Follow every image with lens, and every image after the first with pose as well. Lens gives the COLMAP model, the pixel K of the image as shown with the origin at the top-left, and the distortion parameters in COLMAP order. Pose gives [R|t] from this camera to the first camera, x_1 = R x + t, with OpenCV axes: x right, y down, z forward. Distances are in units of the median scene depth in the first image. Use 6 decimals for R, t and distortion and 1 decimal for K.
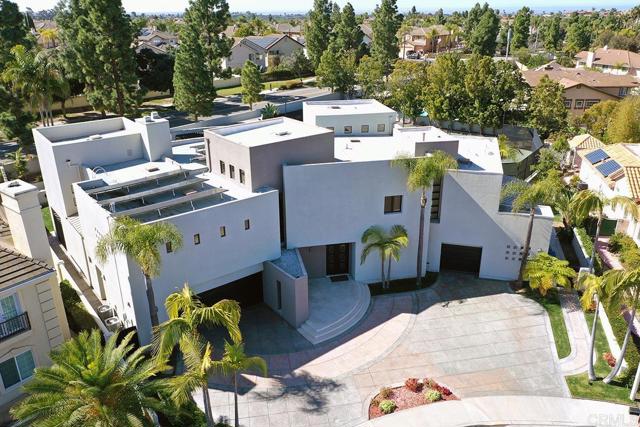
lens RADIAL K [[507.8, 0, 320.0], [0, 507.8, 213.5], [0, 0, 1]] dist [0.013548, 0.000043]
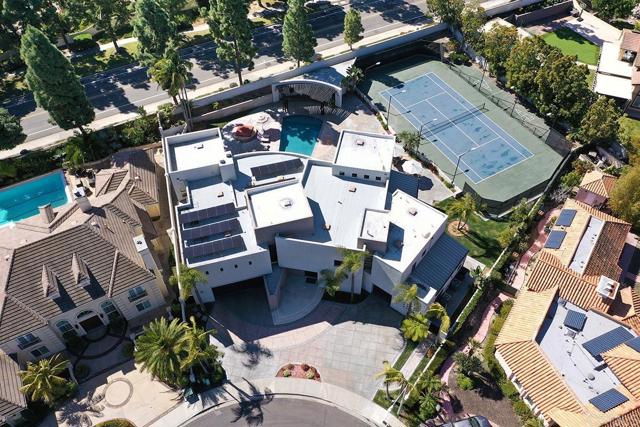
lens RADIAL K [[507.8, 0, 320.0], [0, 507.8, 213.5], [0, 0, 1]] dist [0.013548, 0.000043]
pose [[0.922849, 0.293247, -0.249711, 0.477008], [-0.141920, 0.861606, 0.487333, -1.015280], [0.358061, -0.414296, 0.836750, -0.381598]]
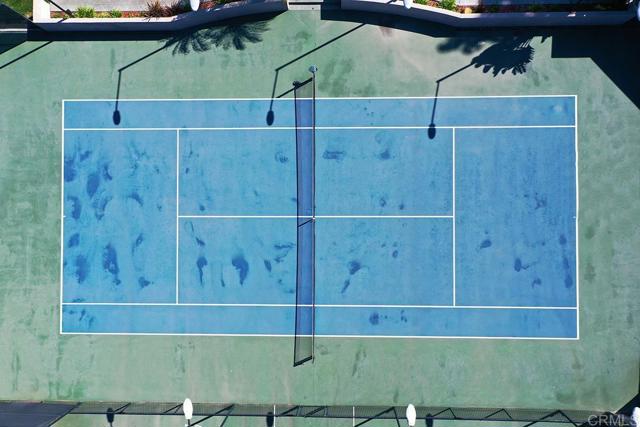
lens RADIAL K [[507.8, 0, 320.0], [0, 507.8, 213.5], [0, 0, 1]] dist [0.013548, 0.000043]
pose [[-0.794926, 0.605537, 0.037662, 0.277797], [-0.187669, -0.304447, 0.933859, -0.973611], [0.576952, 0.735280, 0.355653, 1.868419]]
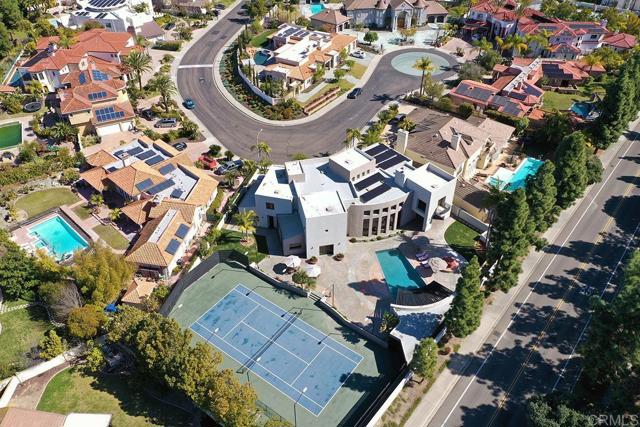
lens RADIAL K [[507.8, 0, 320.0], [0, 507.8, 213.5], [0, 0, 1]] dist [0.013548, 0.000043]
pose [[-0.999835, 0.013468, -0.012168, 0.122979], [-0.004377, 0.471710, 0.881743, -2.627028], [0.017615, 0.881651, -0.471573, 2.720795]]
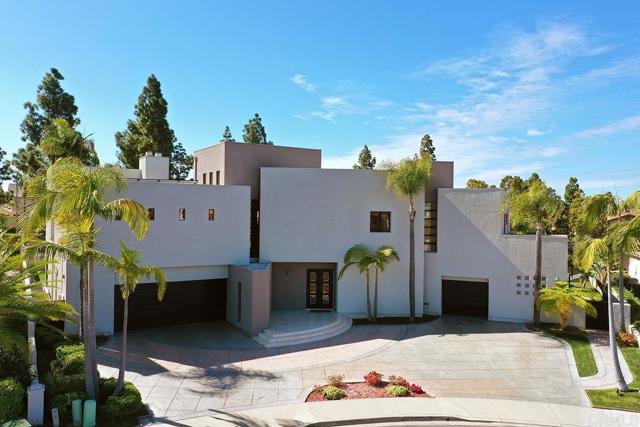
lens RADIAL K [[507.8, 0, 320.0], [0, 507.8, 213.5], [0, 0, 1]] dist [0.013548, 0.000043]
pose [[0.991421, 0.021839, -0.128870, 0.160659], [-0.068556, 0.926327, -0.370430, 0.324830], [0.111286, 0.376087, 0.919877, 0.155945]]
